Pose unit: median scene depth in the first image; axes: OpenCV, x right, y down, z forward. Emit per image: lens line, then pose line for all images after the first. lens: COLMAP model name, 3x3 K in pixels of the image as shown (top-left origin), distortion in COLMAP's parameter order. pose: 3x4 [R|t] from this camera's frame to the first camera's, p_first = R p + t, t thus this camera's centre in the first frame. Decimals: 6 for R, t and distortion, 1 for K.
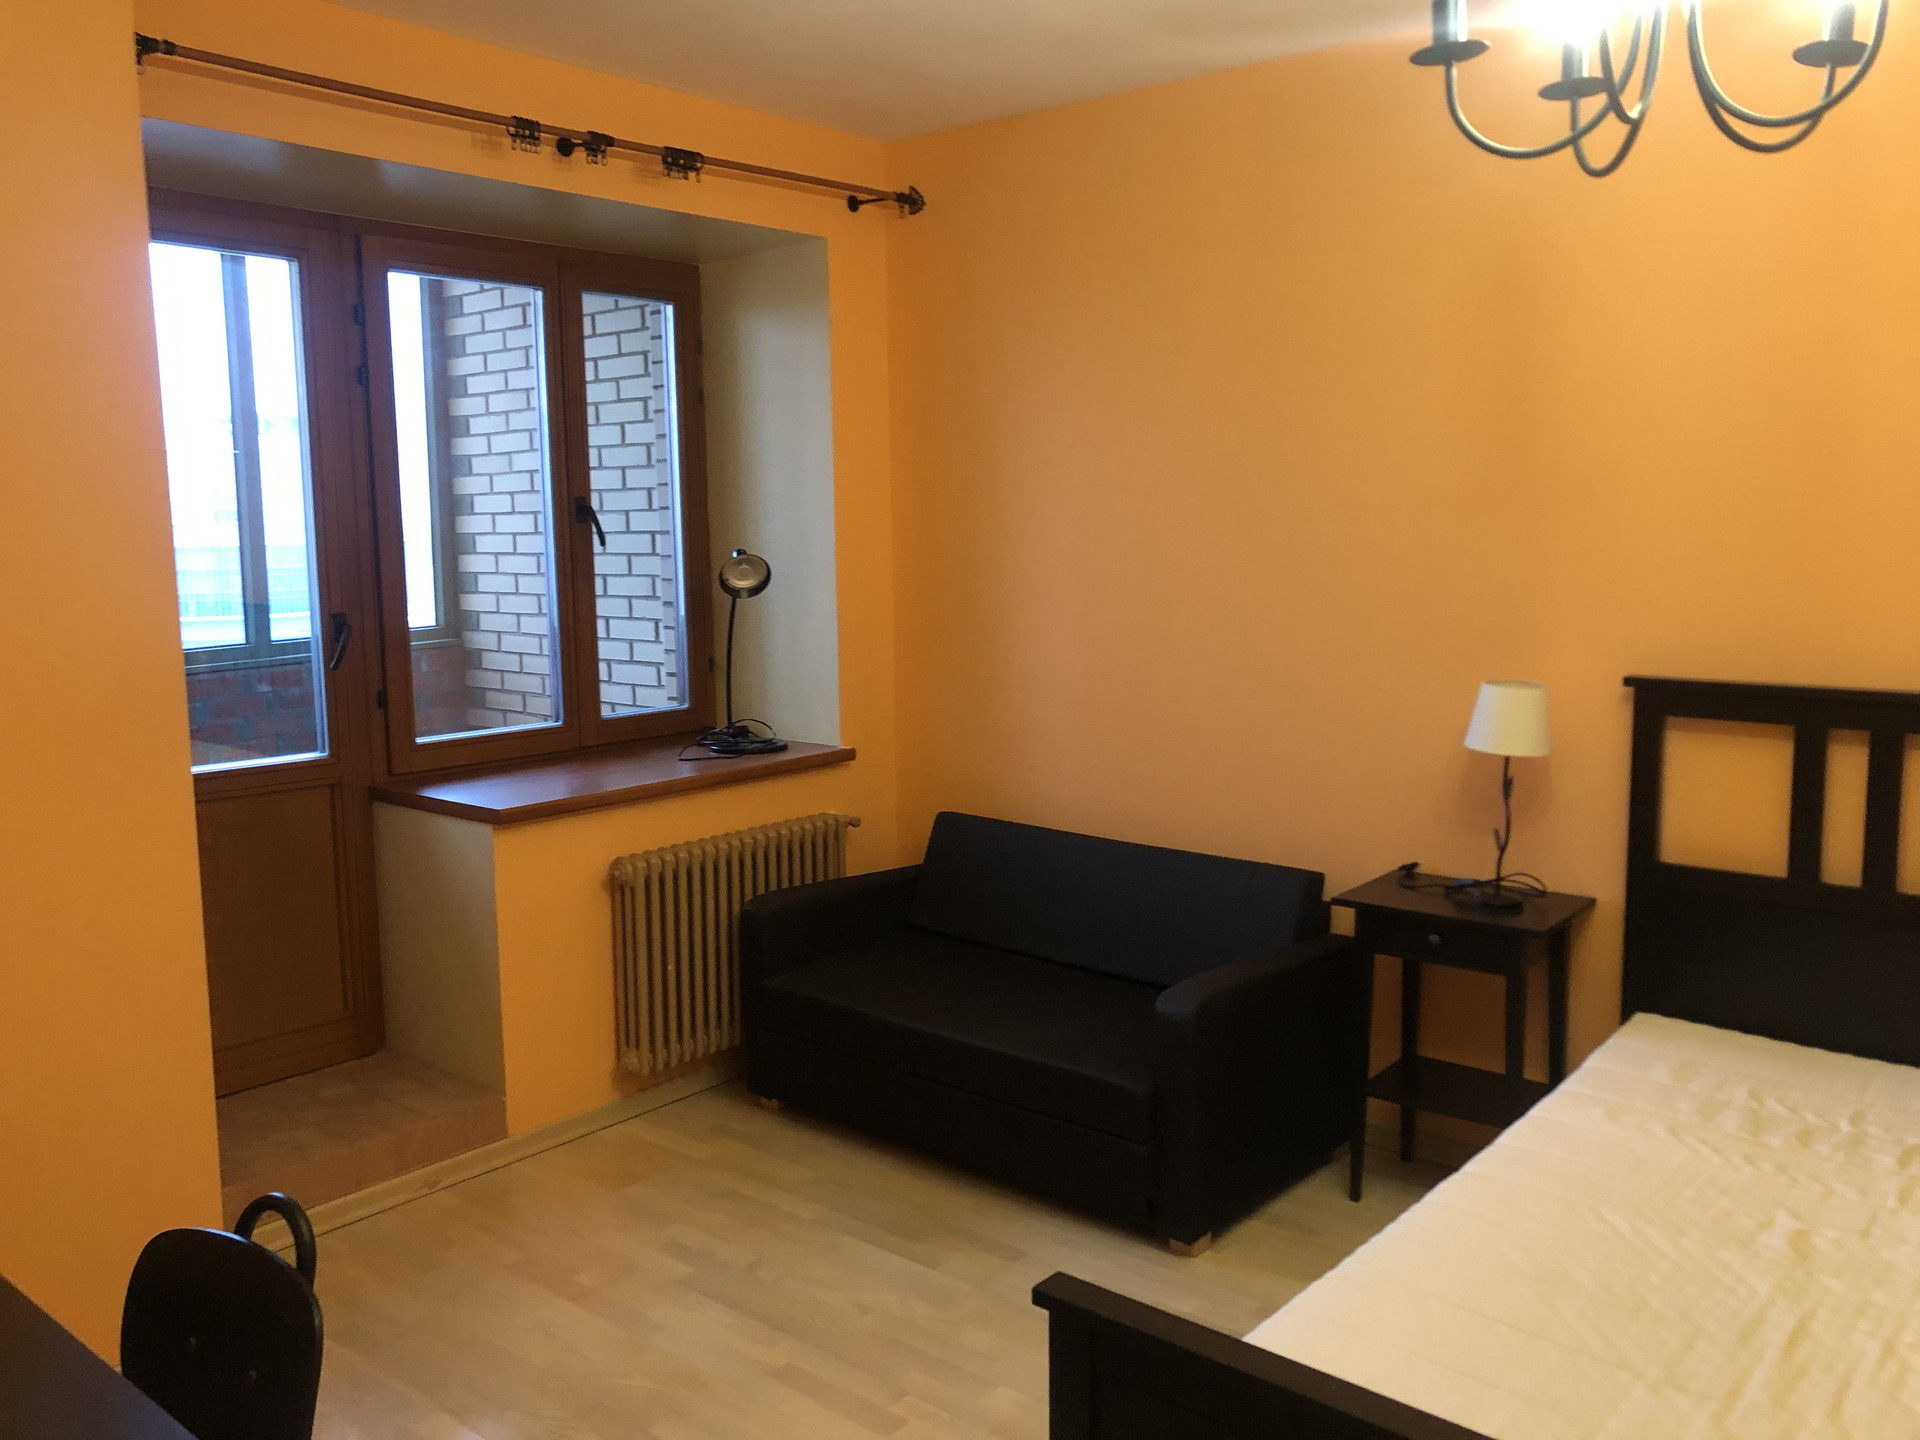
lens RADIAL K [[1559.4, 0, 960.0], [0, 1559.4, 720.0], [0, 0, 1]] dist [0.018363, 0.002302]
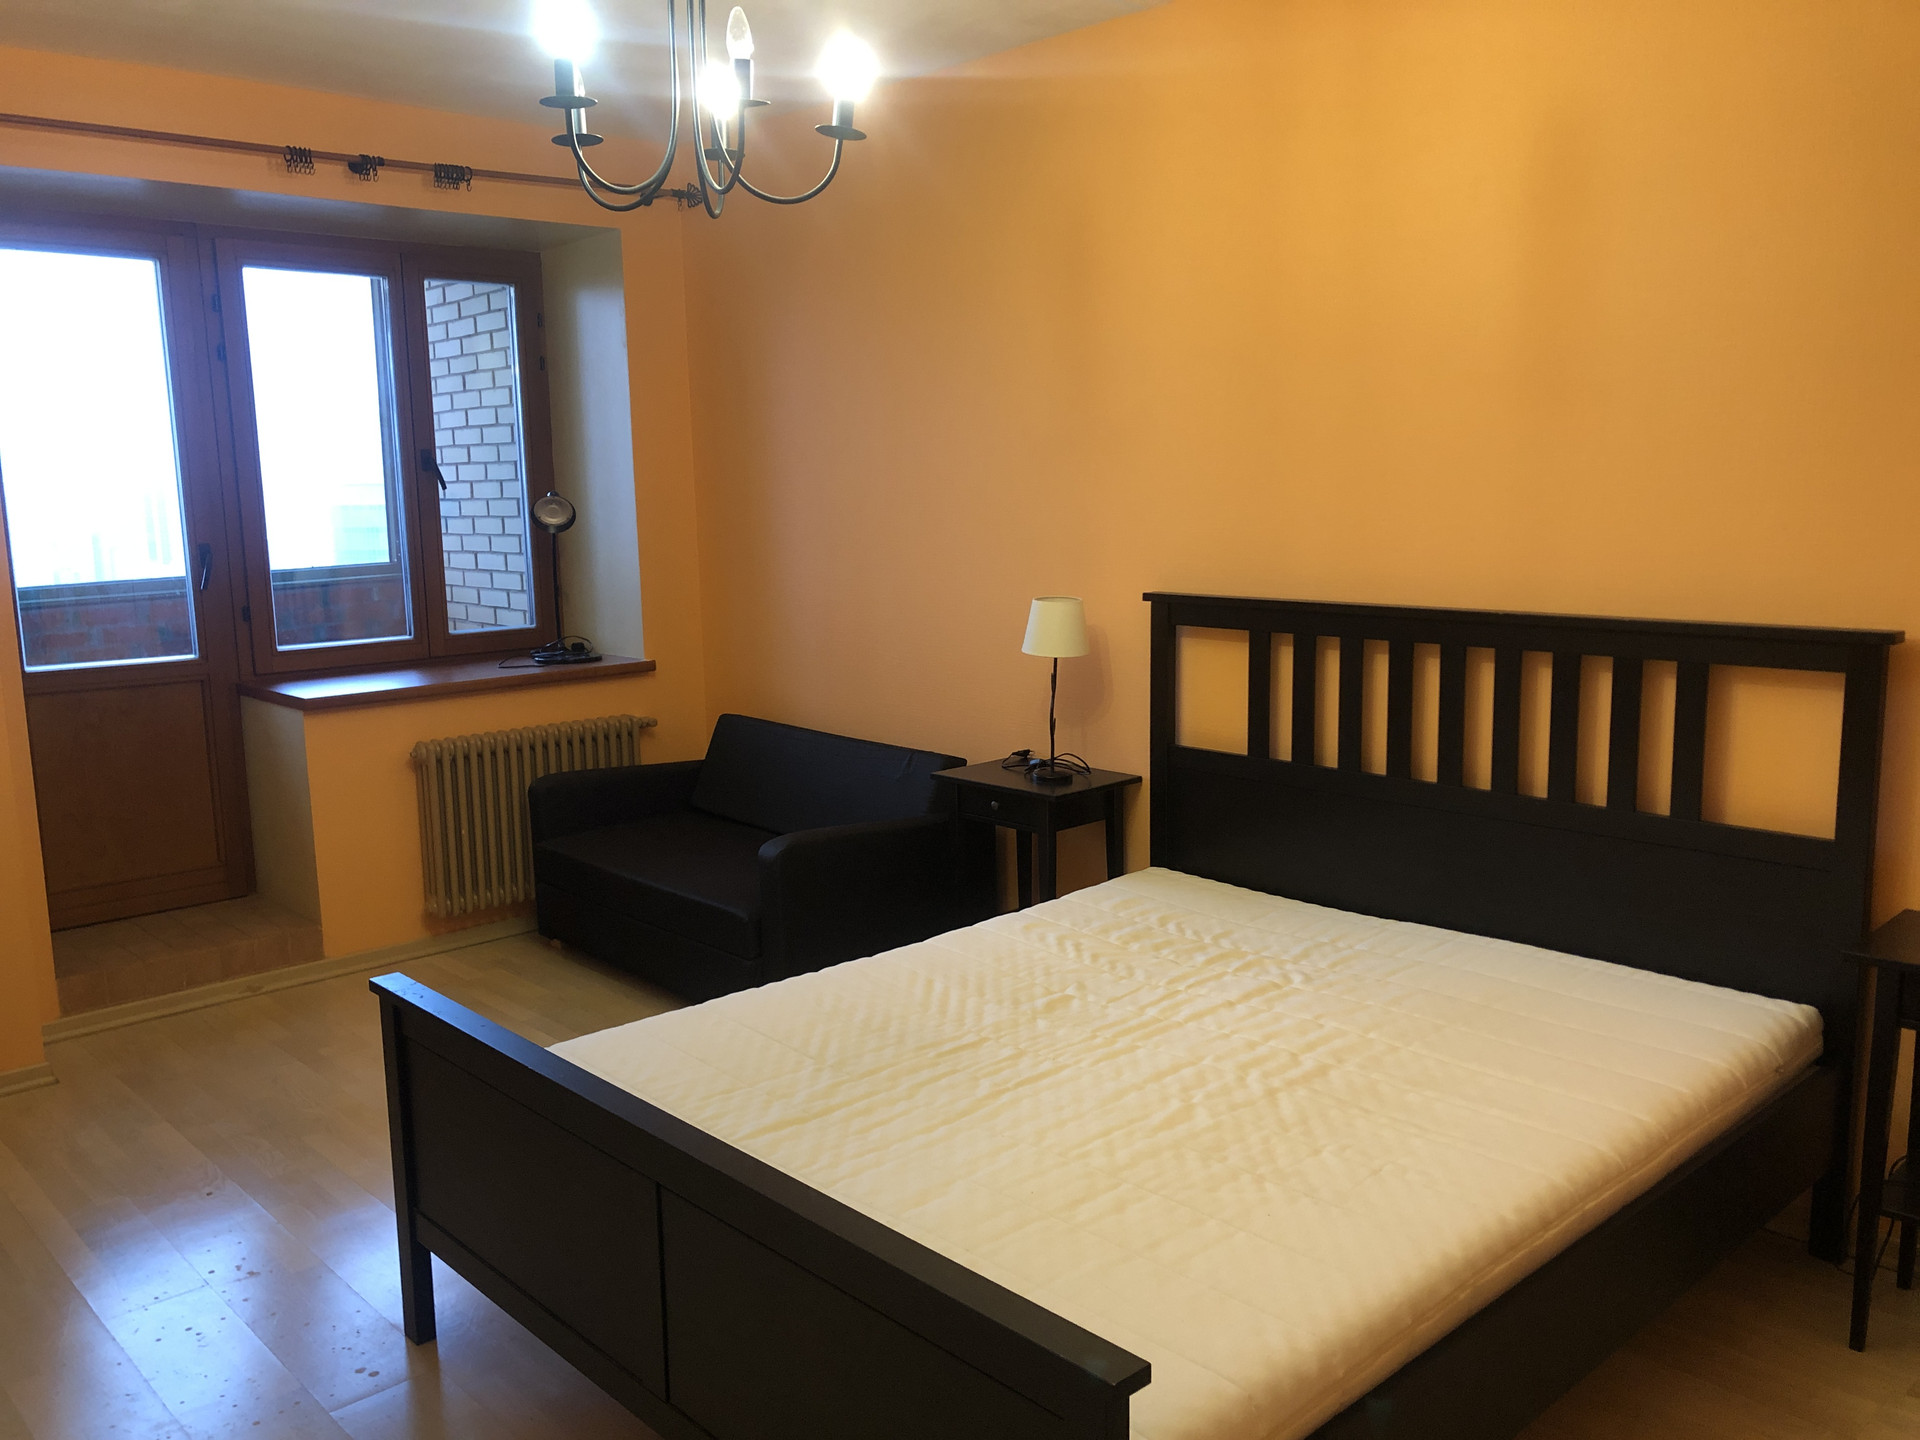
lens RADIAL K [[1551.2, 0, 962.7], [0, 1551.2, 730.8], [0, 0, 1]] dist [0.028774, -0.004297]
pose [[0.994056, 0.012025, -0.108201, 0.346081], [-0.008044, 0.999277, 0.037156, 0.030104], [0.108570, -0.036064, 0.993434, -0.185115]]
